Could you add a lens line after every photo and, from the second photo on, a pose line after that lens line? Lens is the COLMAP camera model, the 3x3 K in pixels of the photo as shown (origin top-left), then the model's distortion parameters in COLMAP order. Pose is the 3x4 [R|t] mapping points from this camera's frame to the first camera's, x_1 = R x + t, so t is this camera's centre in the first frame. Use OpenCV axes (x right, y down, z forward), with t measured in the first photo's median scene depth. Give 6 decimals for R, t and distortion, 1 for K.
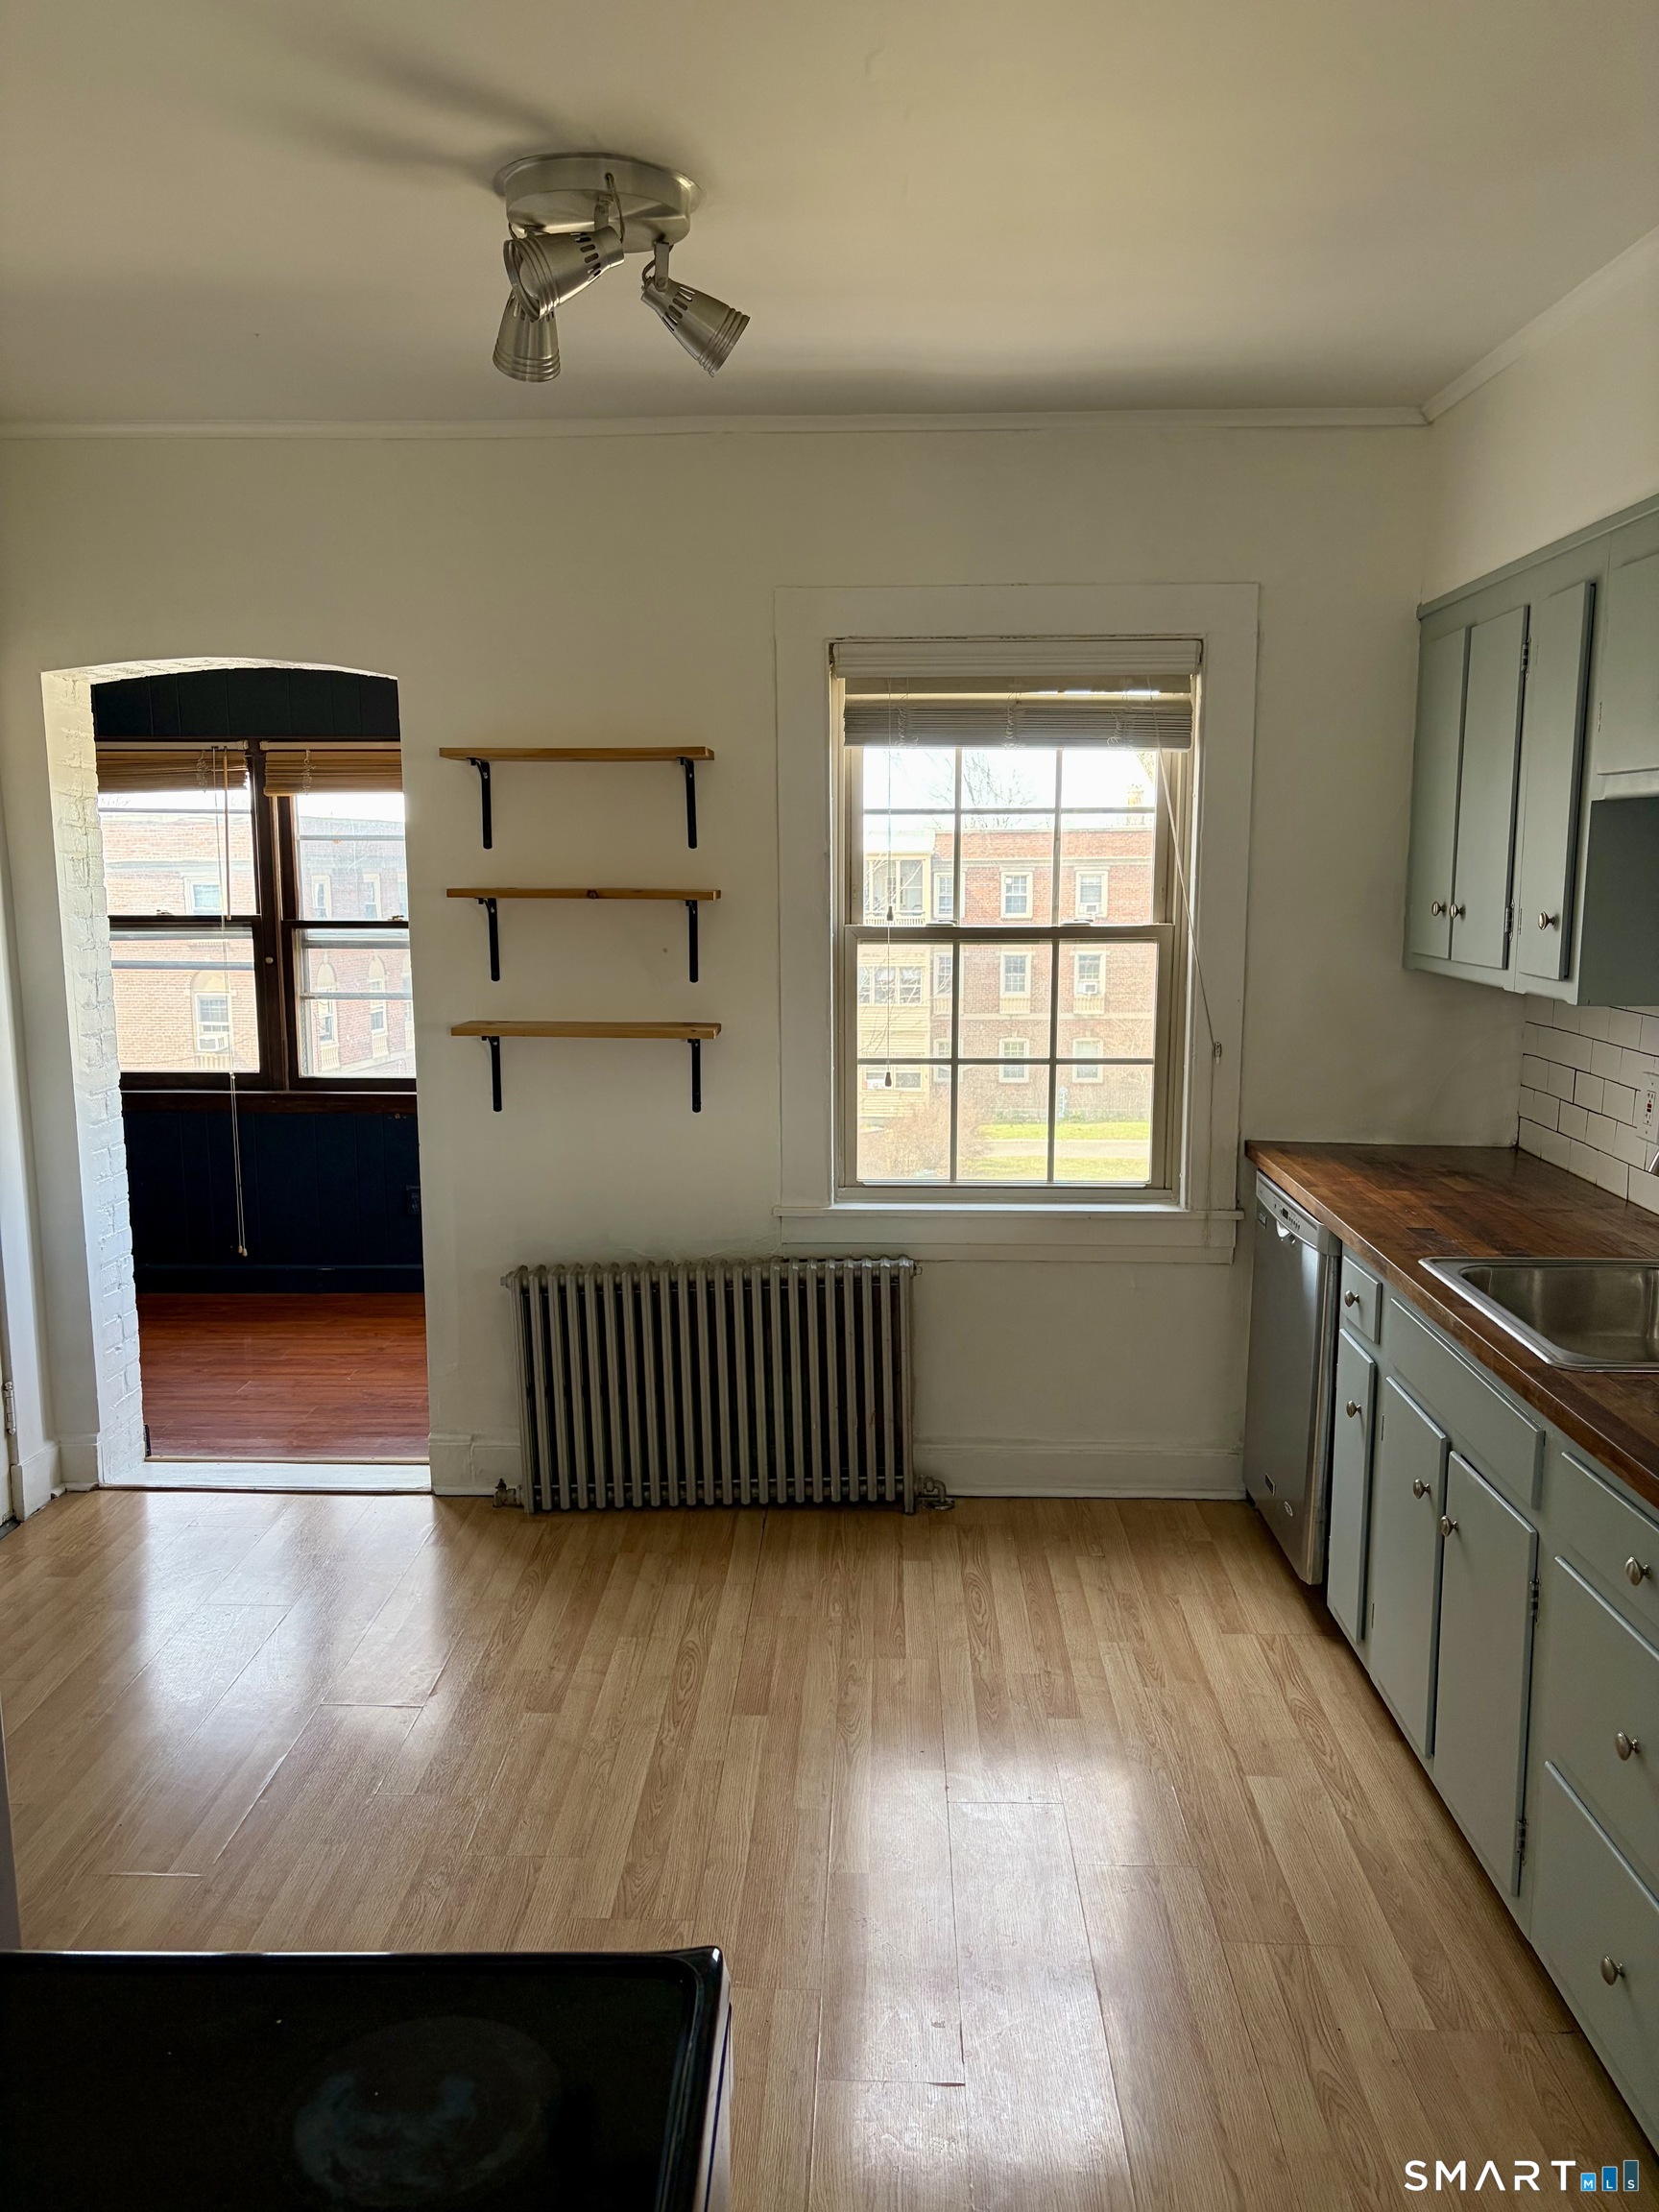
lens RADIAL K [[1671.9, 0, 819.3], [0, 1671.9, 1109.9], [0, 0, 1]] dist [0.047124, -0.043198]
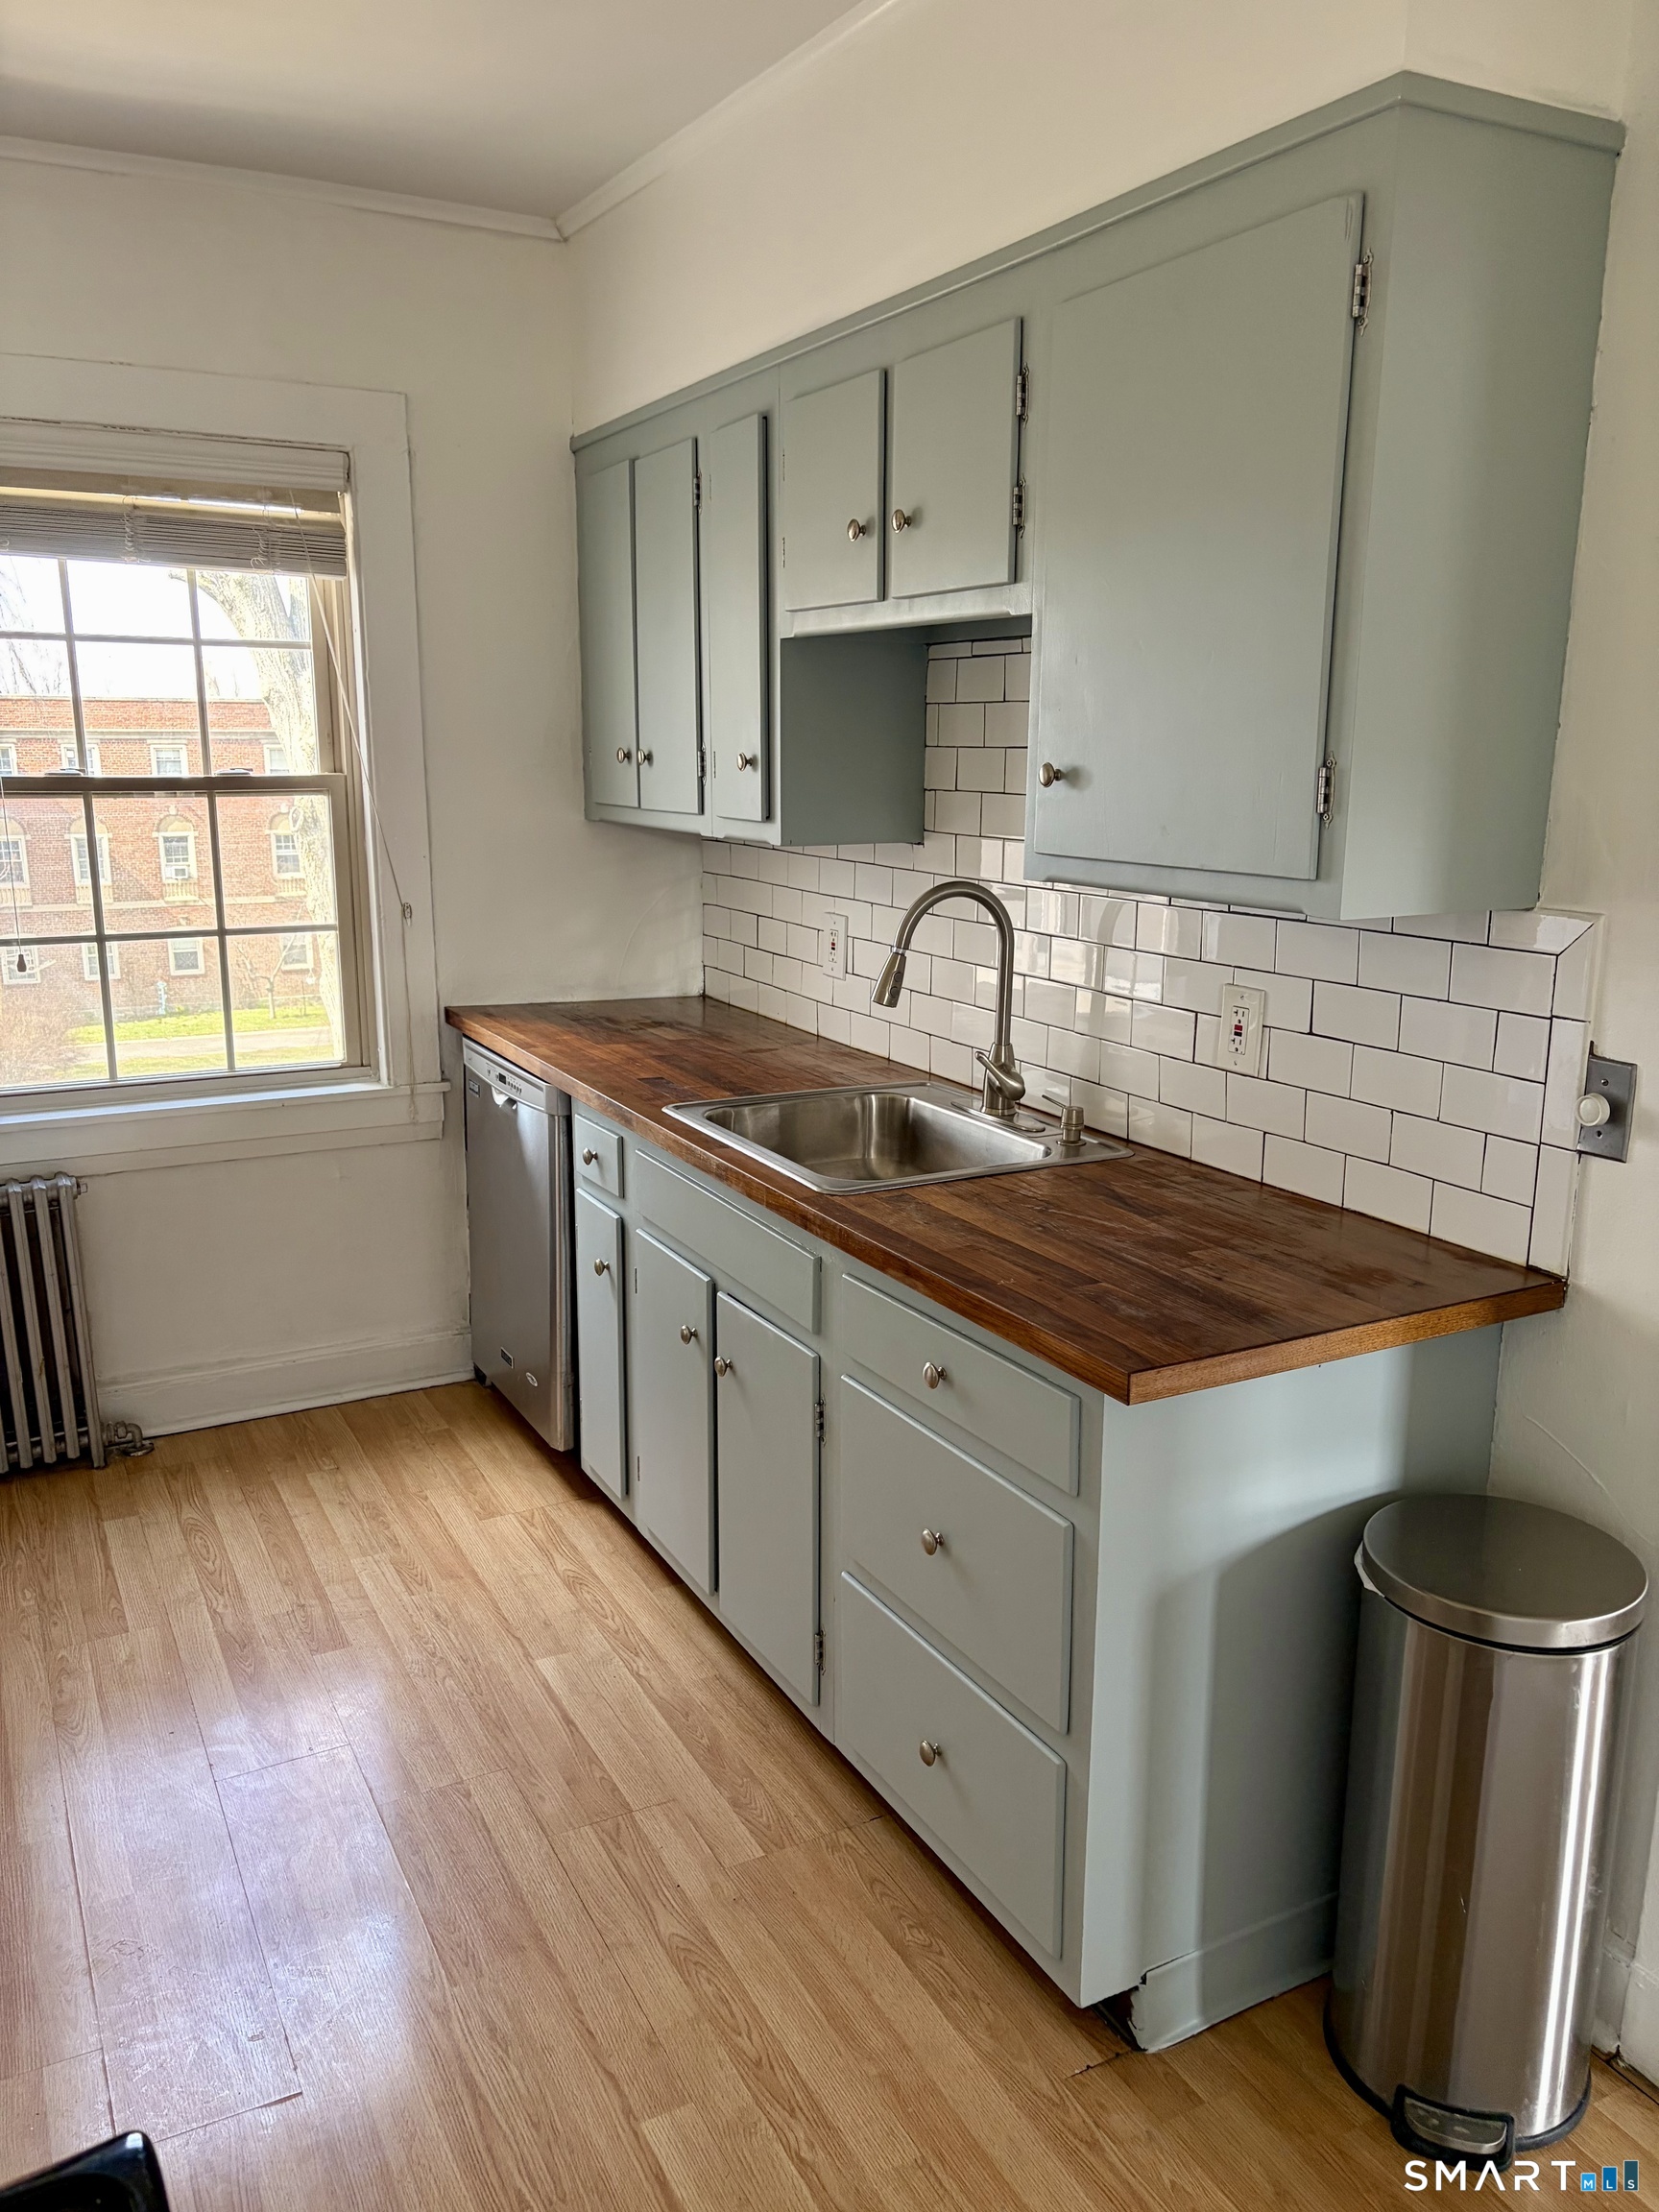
lens RADIAL K [[1671.9, 0, 818.1], [0, 1671.9, 1120.8], [0, 0, 1]] dist [0.047124, -0.043198]
pose [[0.865508, -0.104477, 0.489878, -0.037787], [0.067580, 0.993420, 0.092469, 0.010059], [-0.496316, -0.046927, 0.866873, 0.086431]]
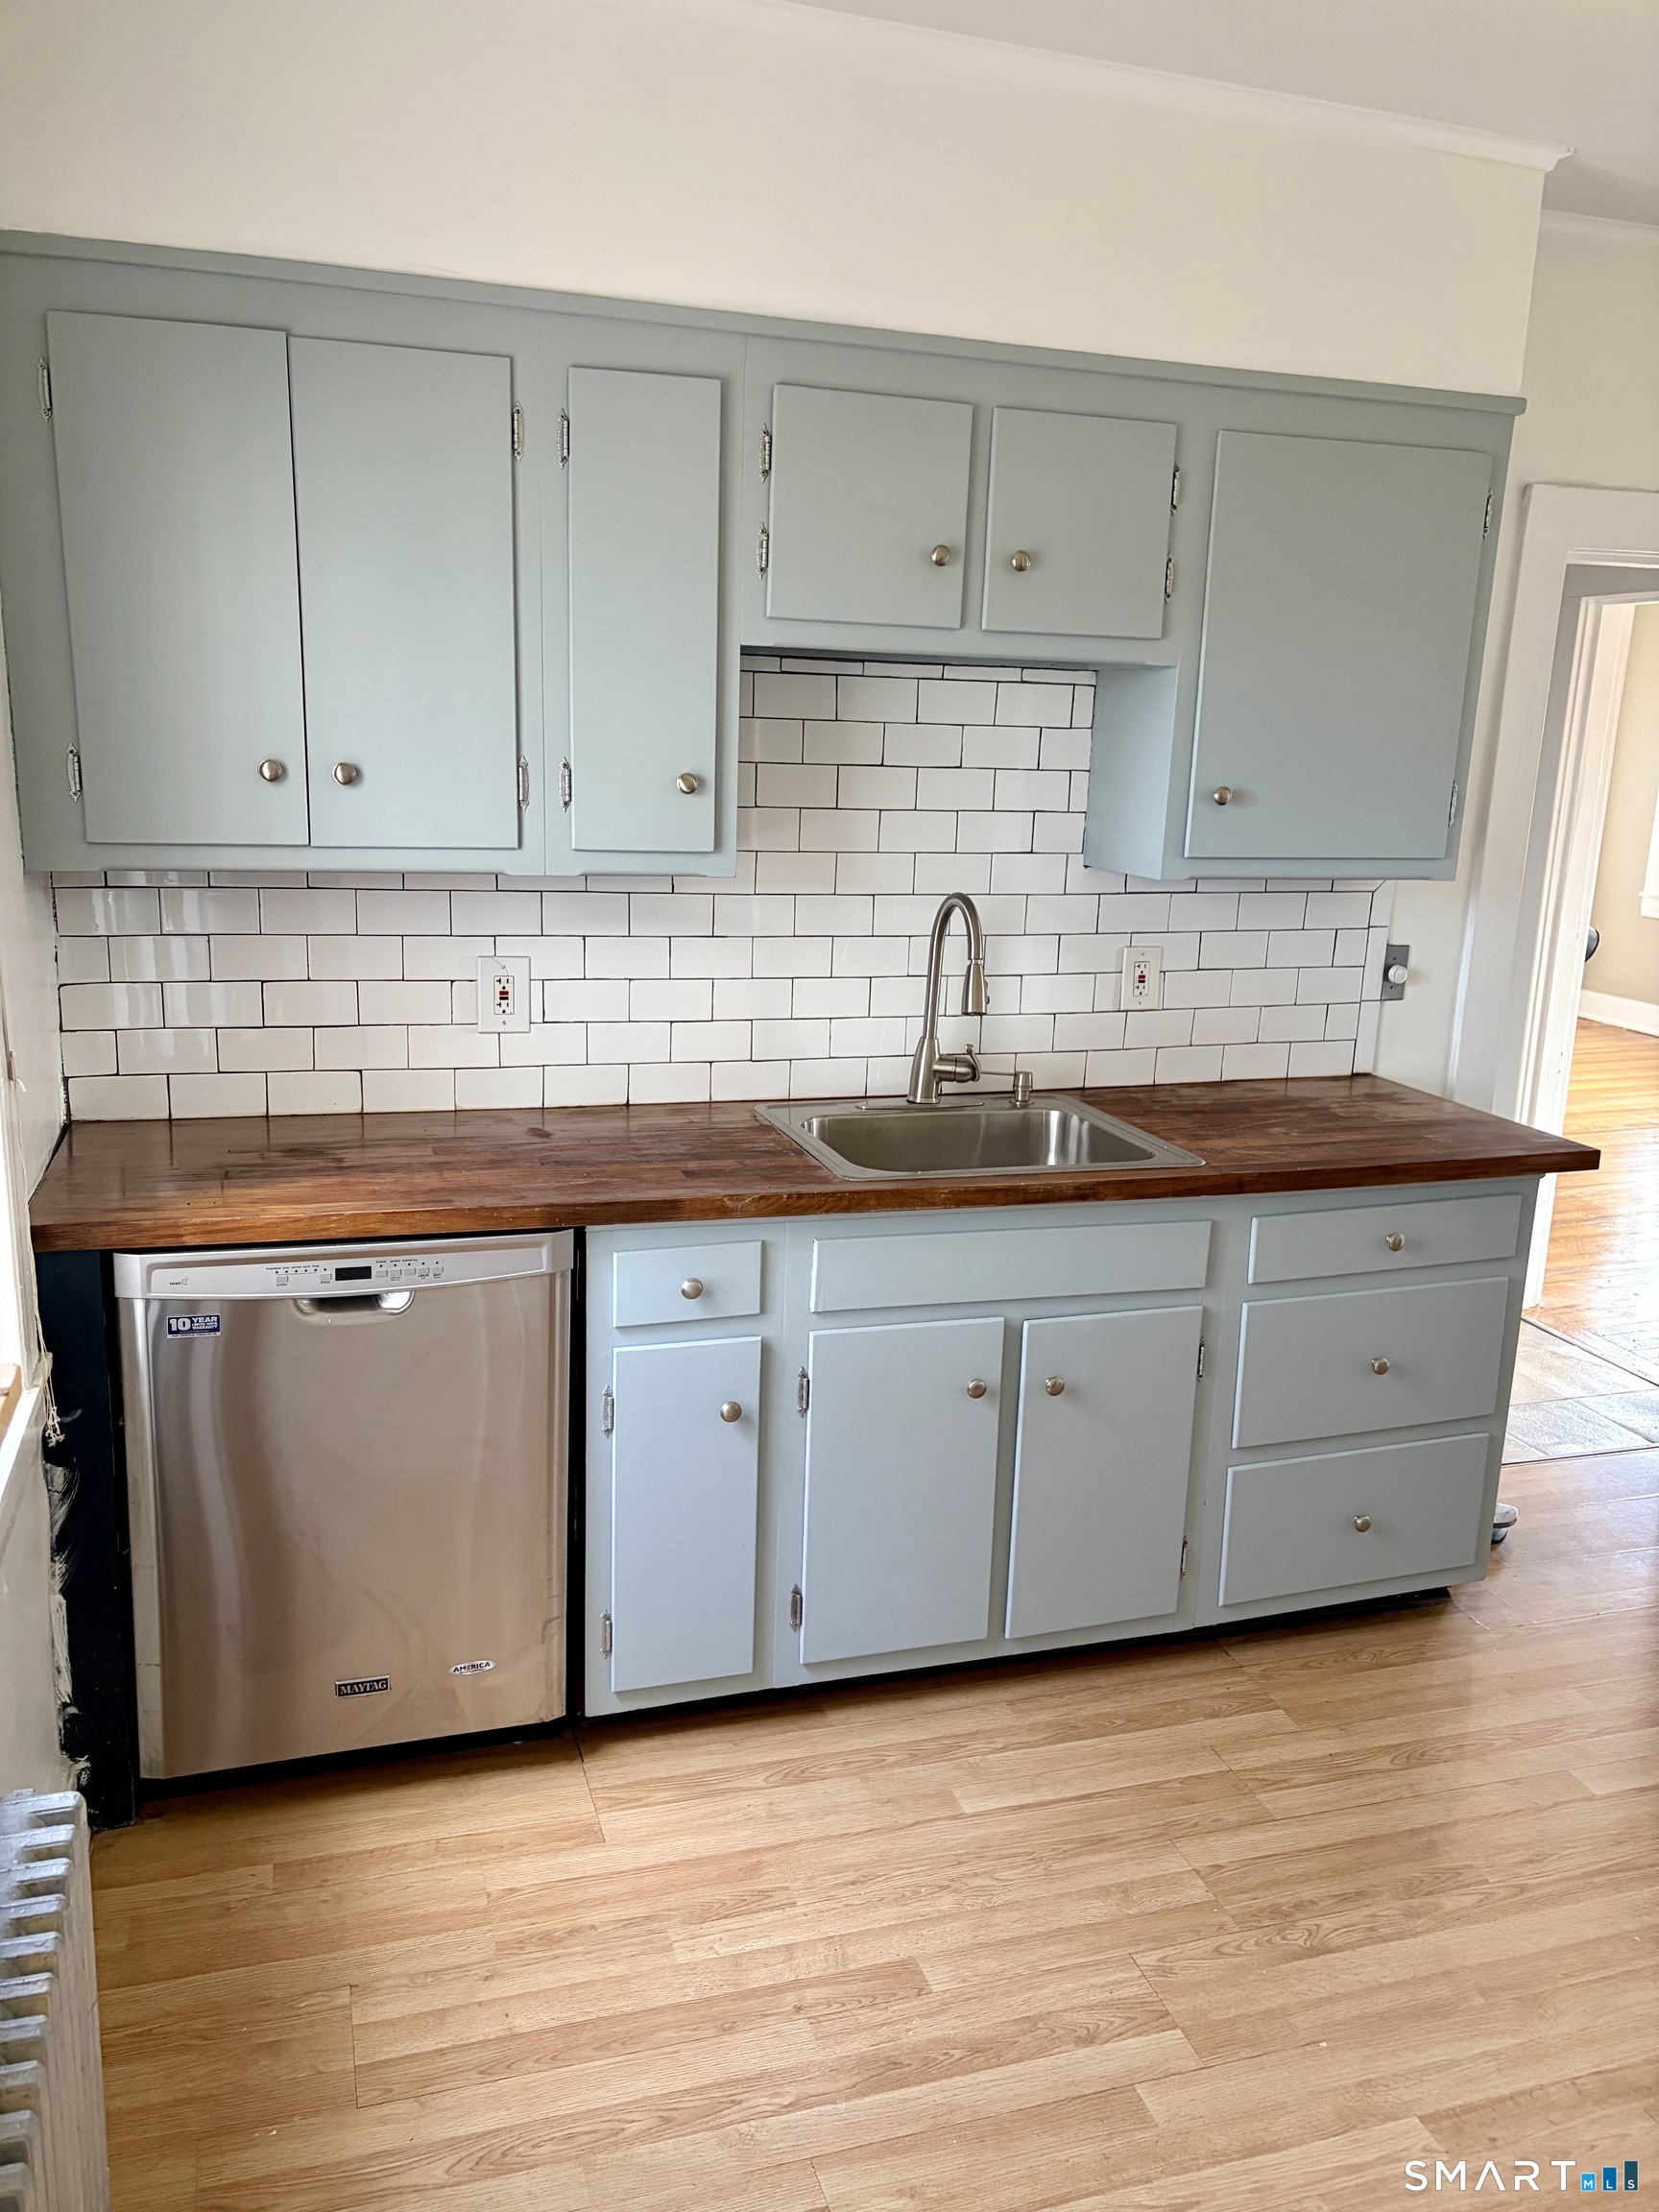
lens RADIAL K [[1671.9, 0, 833.1], [0, 1671.9, 1121.4], [0, 0, 1]] dist [0.047124, -0.043198]
pose [[-0.343360, -0.223538, 0.912214, -0.356034], [0.109459, 0.955120, 0.275253, -0.151137], [-0.932803, 0.194361, -0.303482, 1.060911]]
